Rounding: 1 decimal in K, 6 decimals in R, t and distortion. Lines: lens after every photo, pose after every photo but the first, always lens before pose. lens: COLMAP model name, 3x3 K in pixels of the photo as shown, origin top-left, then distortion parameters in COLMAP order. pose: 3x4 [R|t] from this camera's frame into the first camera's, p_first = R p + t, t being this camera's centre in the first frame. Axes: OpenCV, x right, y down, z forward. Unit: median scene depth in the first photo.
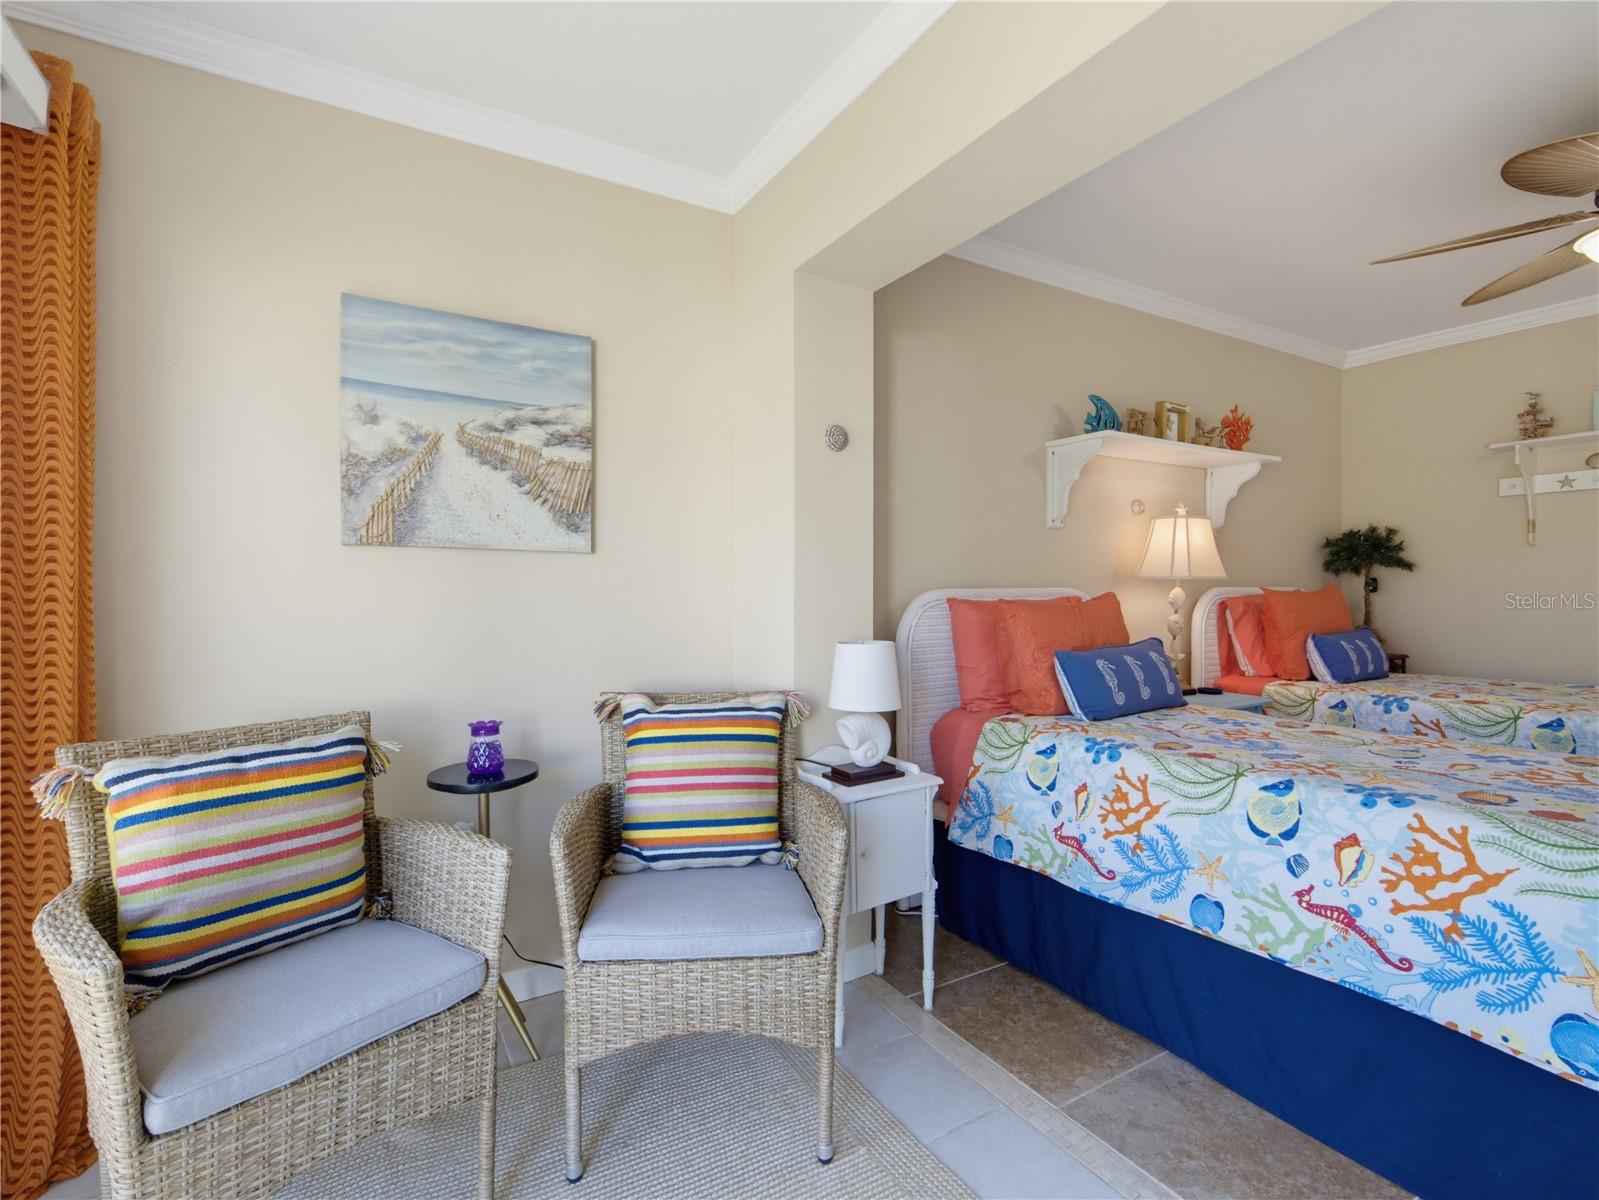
lens RADIAL K [[737.8, 0, 784.2], [0, 737.8, 594.9], [0, 0, 1]] dist [0.002174, -0.005061]
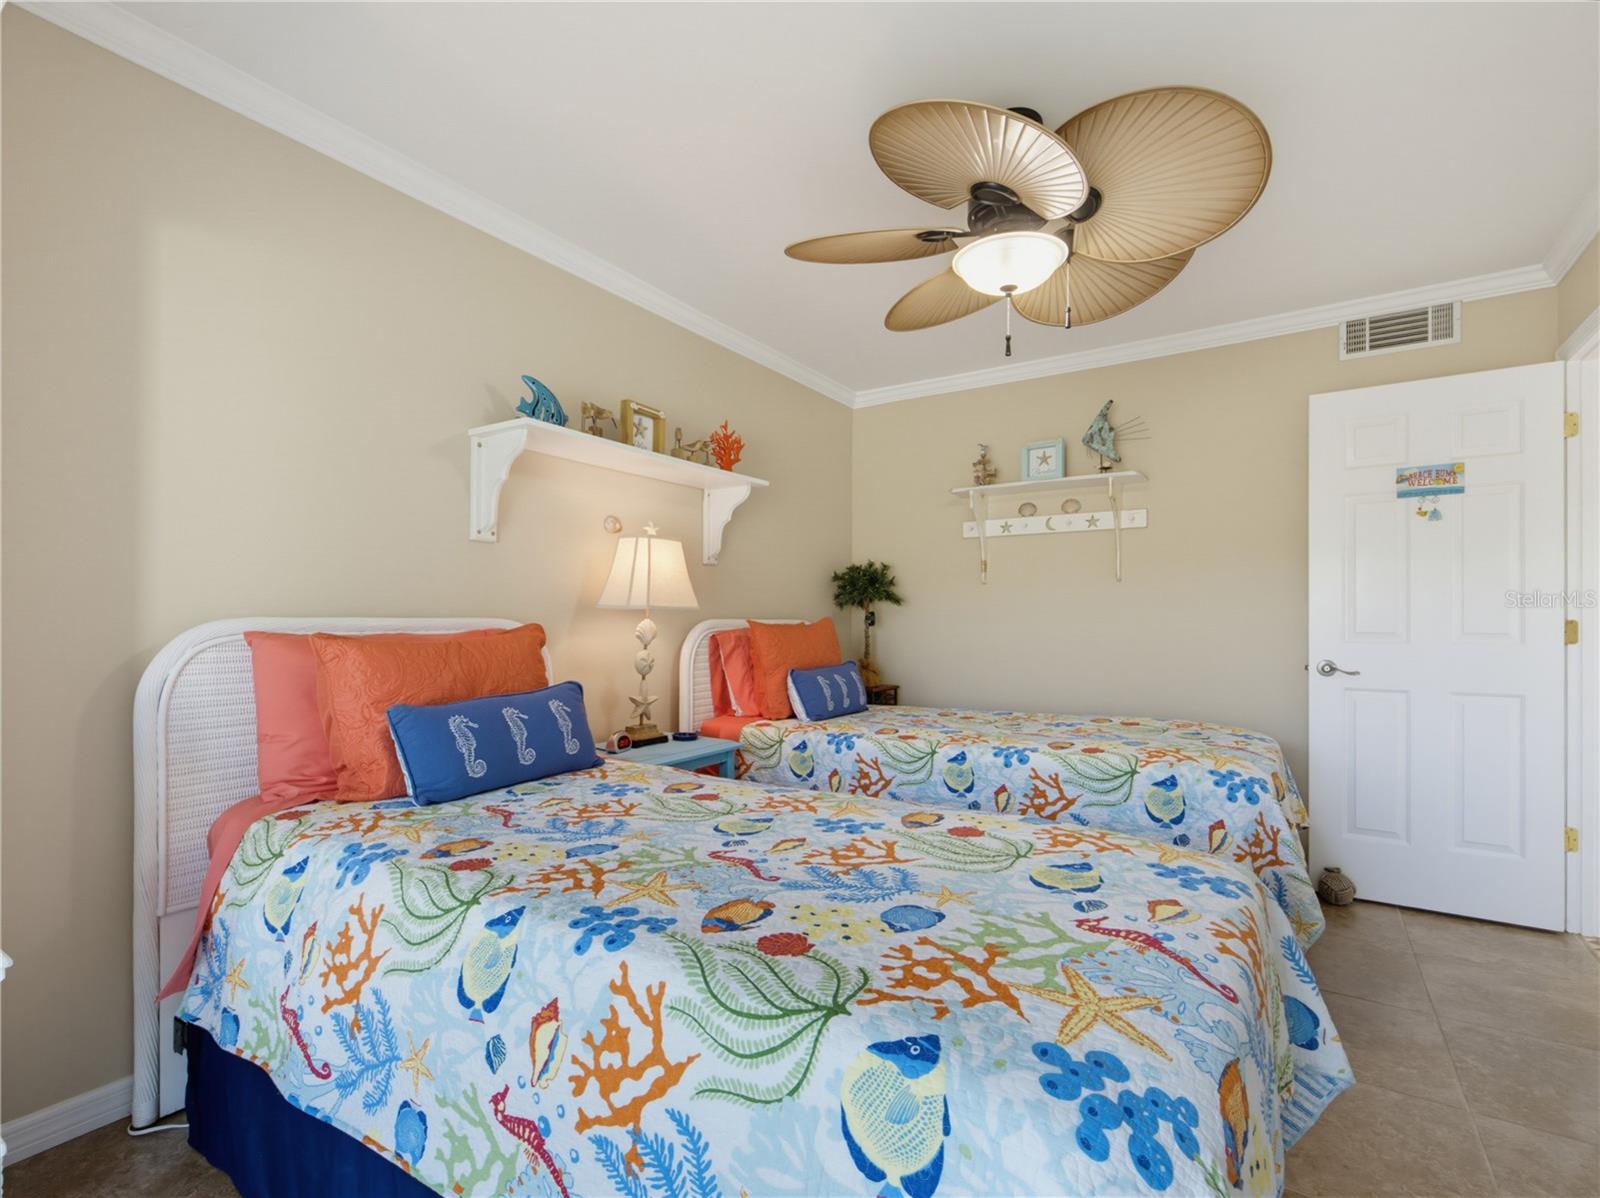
lens RADIAL K [[746.7, 0, 792.3], [0, 746.7, 619.5], [0, 0, 1]] dist [0.001111, -0.000545]
pose [[0.896375, 0.008306, 0.443219, 0.492383], [-0.004020, 0.999936, -0.010610, -0.001700], [-0.443279, 0.007728, 0.896350, 0.235870]]
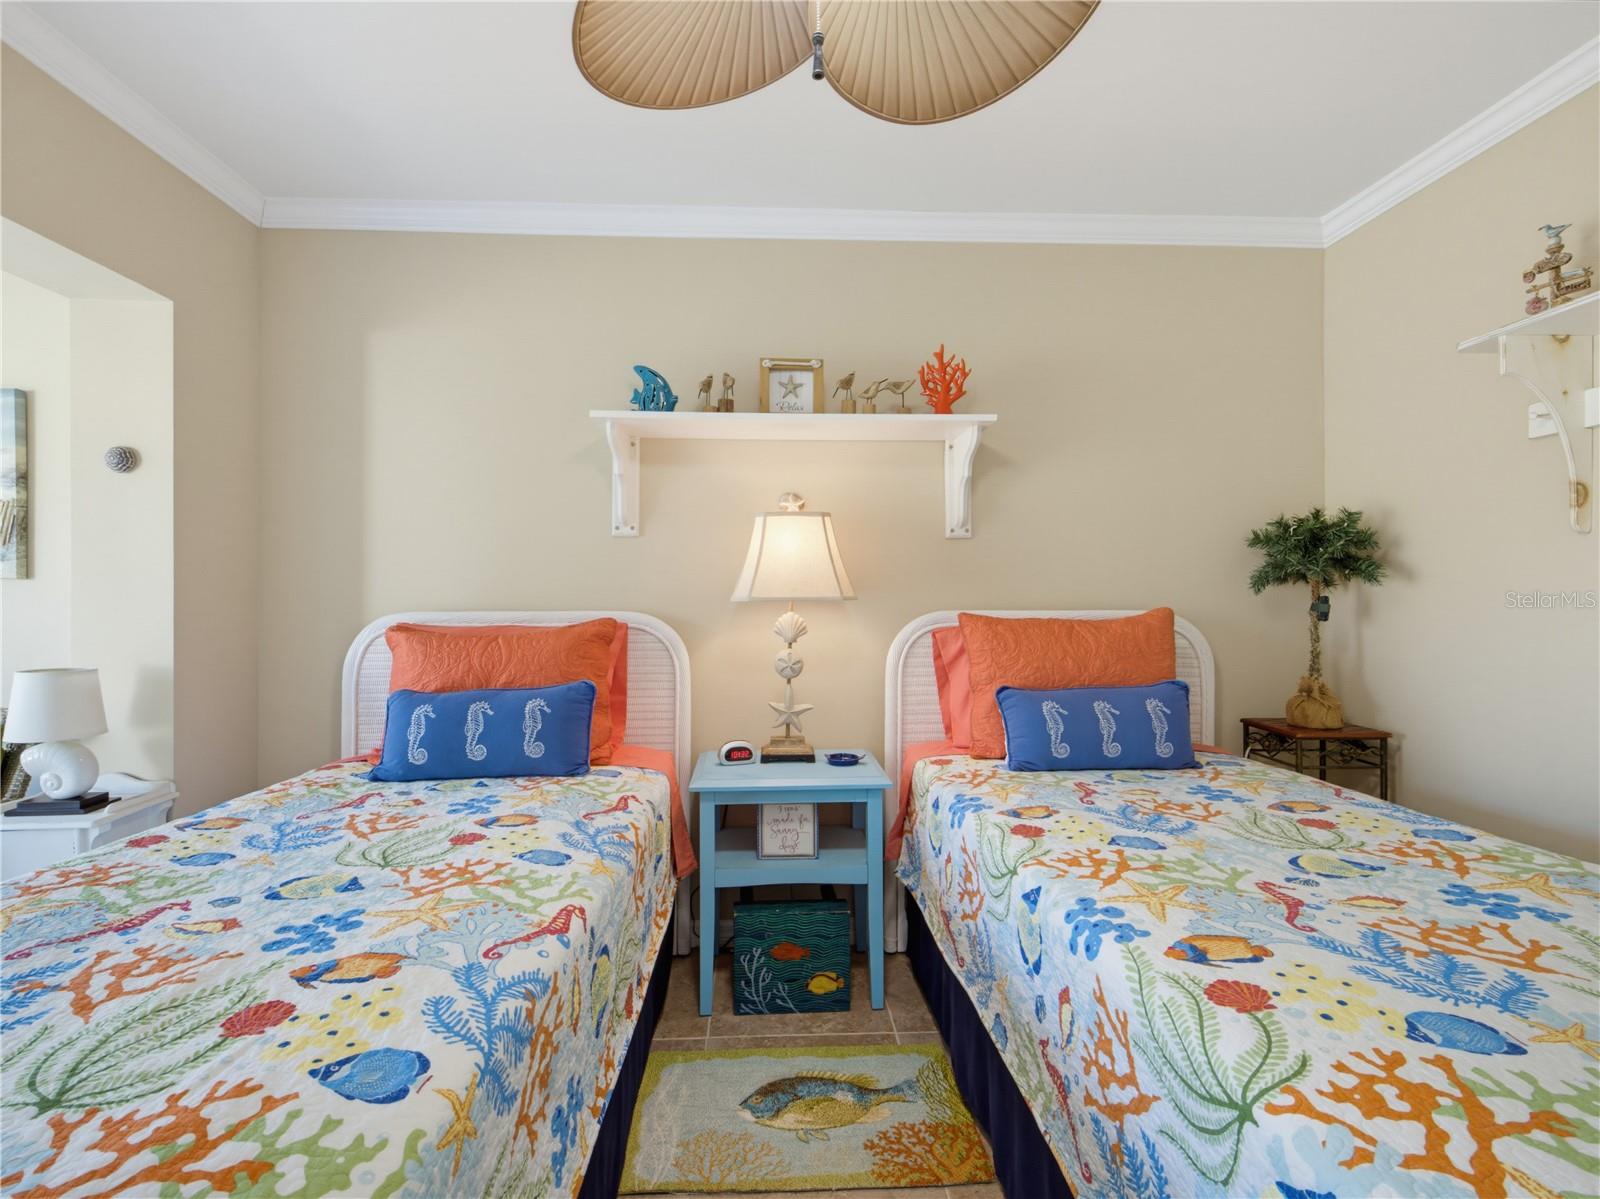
lens RADIAL K [[711.8, 0, 799.9], [0, 711.8, 623.5], [0, 0, 1]] dist [-0.000959, -0.000126]
pose [[0.889437, 0.023665, -0.456446, 1.427007], [-0.006725, 0.999228, 0.038702, -0.042223], [0.457009, -0.031353, 0.888909, 0.614933]]
